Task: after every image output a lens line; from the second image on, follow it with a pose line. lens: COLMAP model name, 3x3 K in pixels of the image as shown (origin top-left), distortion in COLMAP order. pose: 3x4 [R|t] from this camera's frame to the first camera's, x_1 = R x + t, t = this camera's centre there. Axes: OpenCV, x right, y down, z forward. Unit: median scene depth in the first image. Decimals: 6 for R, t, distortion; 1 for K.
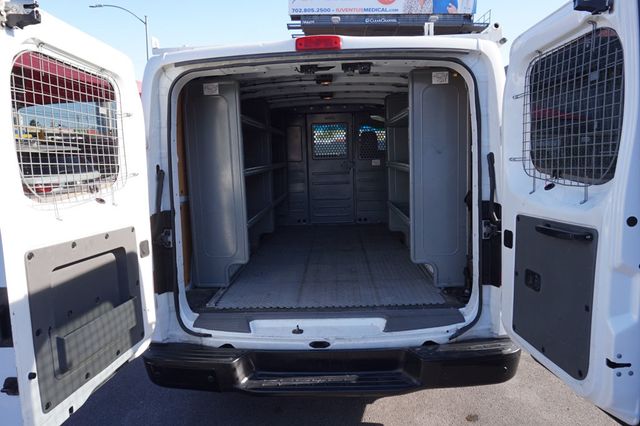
lens RADIAL K [[434.8, 0, 322.0], [0, 434.8, 212.8], [0, 0, 1]] dist [-0.029782, 0.018001]
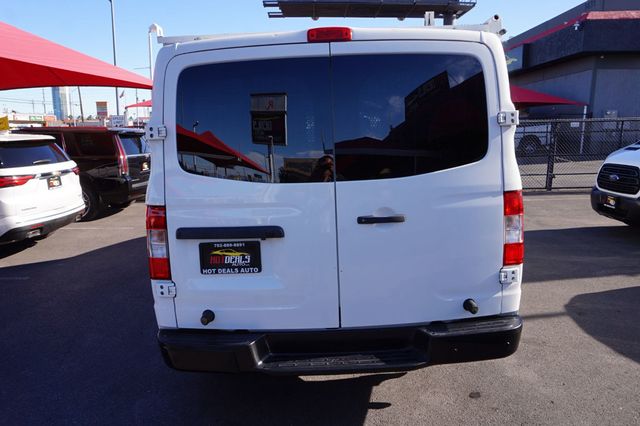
lens RADIAL K [[475.8, 0, 315.2], [0, 475.8, 210.7], [0, 0, 1]] dist [-0.033507, 0.005493]
pose [[0.998604, -0.015770, 0.050411, -0.087920], [0.015028, 0.999774, 0.015058, 0.009967], [-0.050637, -0.014279, 0.998615, -0.111248]]
